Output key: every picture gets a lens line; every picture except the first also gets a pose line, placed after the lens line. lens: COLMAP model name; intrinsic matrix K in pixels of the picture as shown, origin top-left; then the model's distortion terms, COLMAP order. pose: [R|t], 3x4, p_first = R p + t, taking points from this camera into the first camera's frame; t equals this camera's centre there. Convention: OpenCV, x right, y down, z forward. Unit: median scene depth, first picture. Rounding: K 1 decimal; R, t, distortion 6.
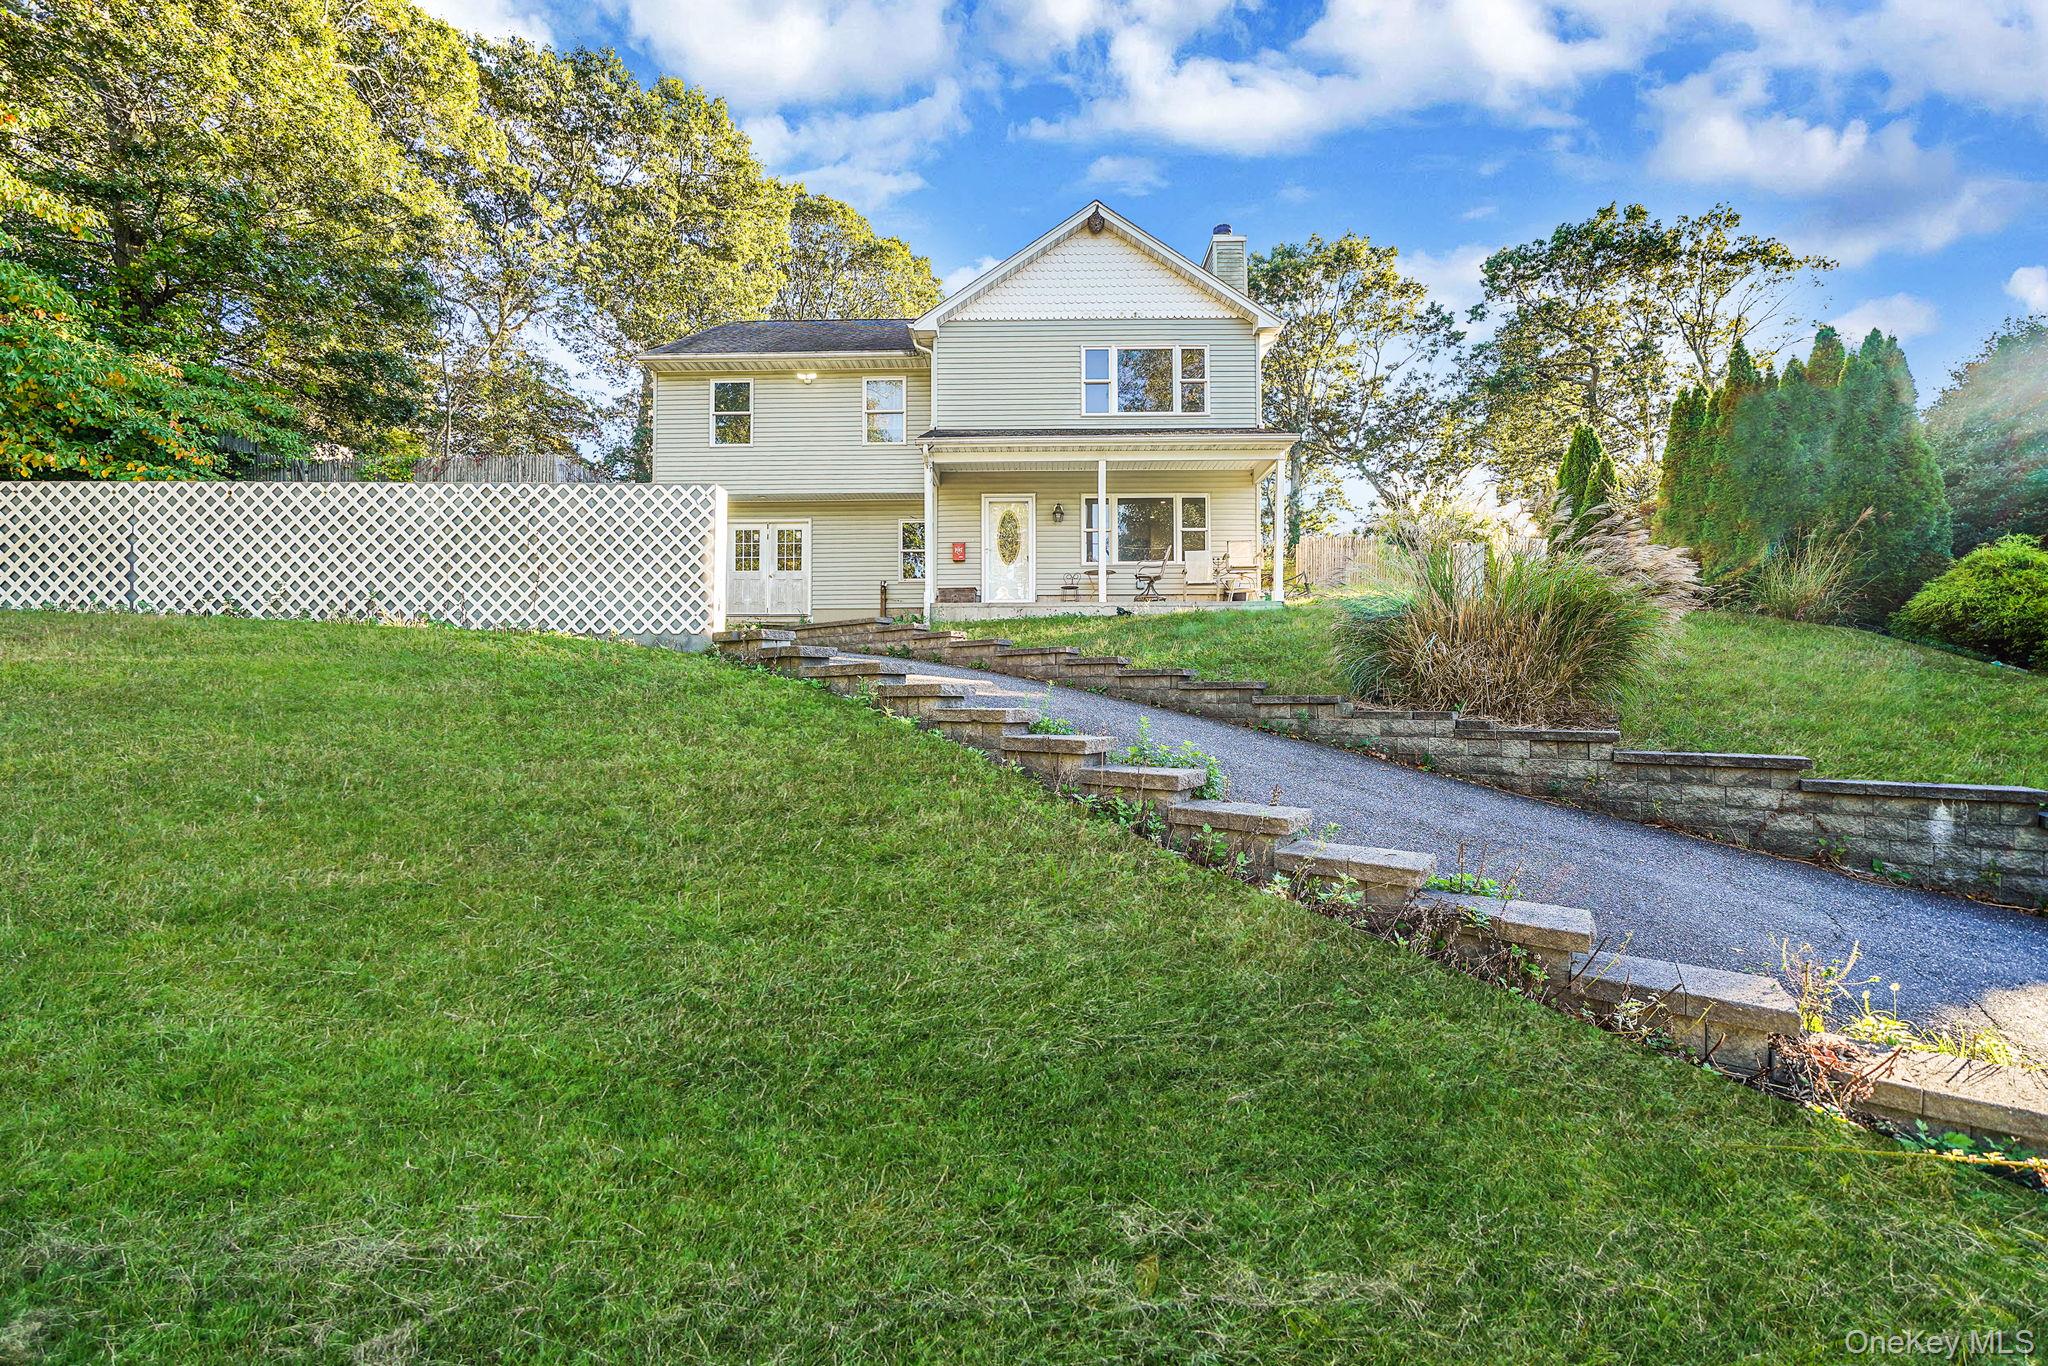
lens RADIAL K [[717.3, 0, 1018.4], [0, 717.3, 699.0], [0, 0, 1]] dist [-0.000260, 0.000066]
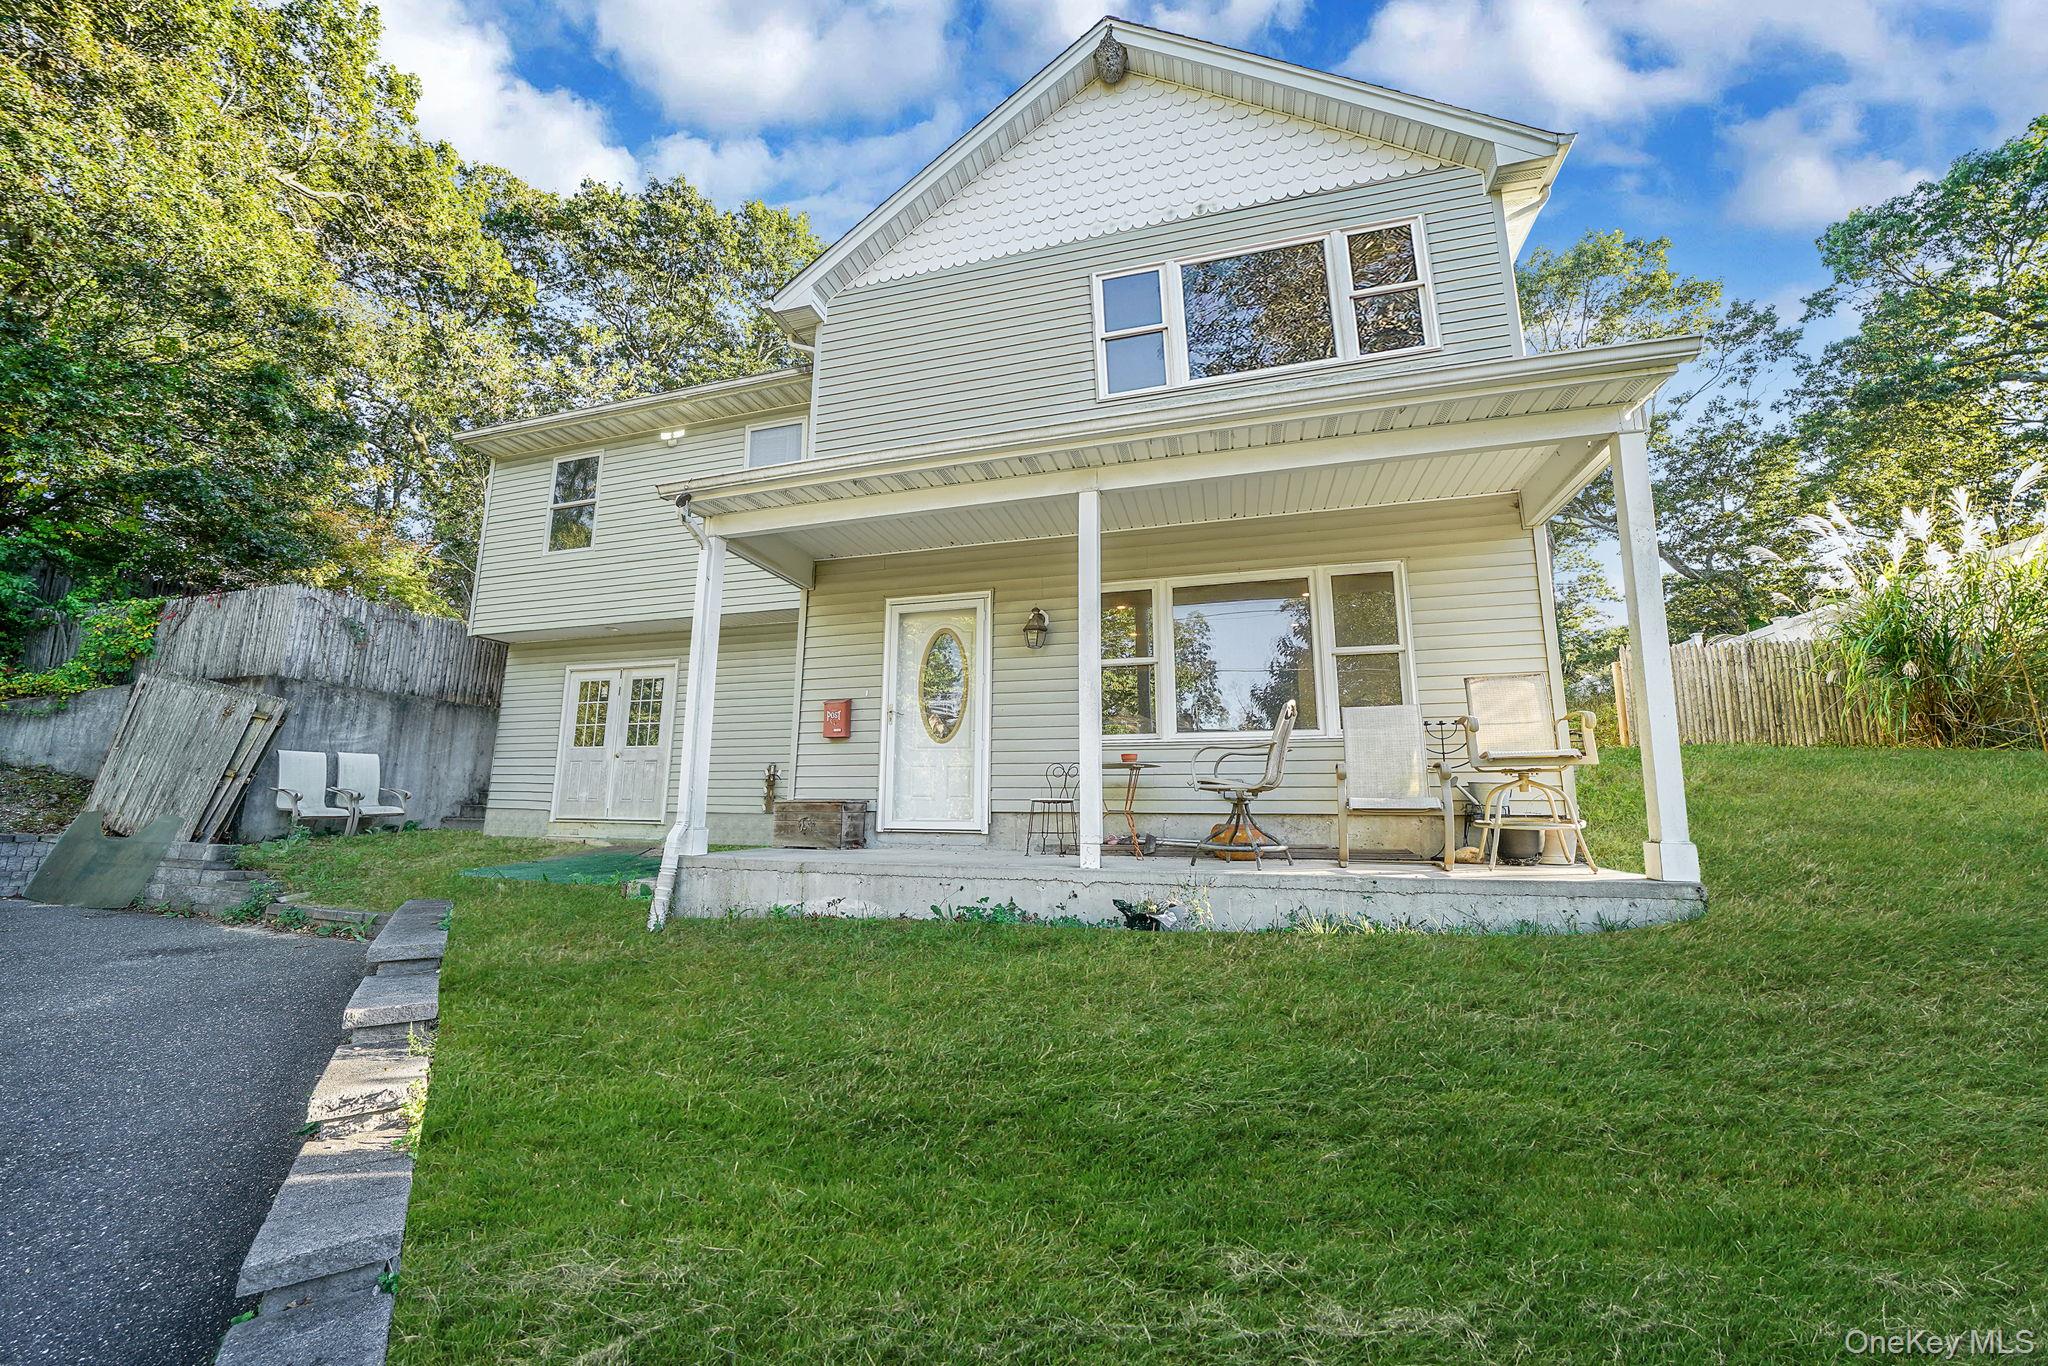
lens RADIAL K [[720.9, 0, 1024.6], [0, 720.9, 698.7], [0, 0, 1]] dist [-0.000530, -0.014094]
pose [[0.968816, -0.028527, -0.246135, 0.136955], [-0.010969, 0.987439, -0.157618, -0.125874], [0.247539, 0.155403, 0.956334, 0.496772]]
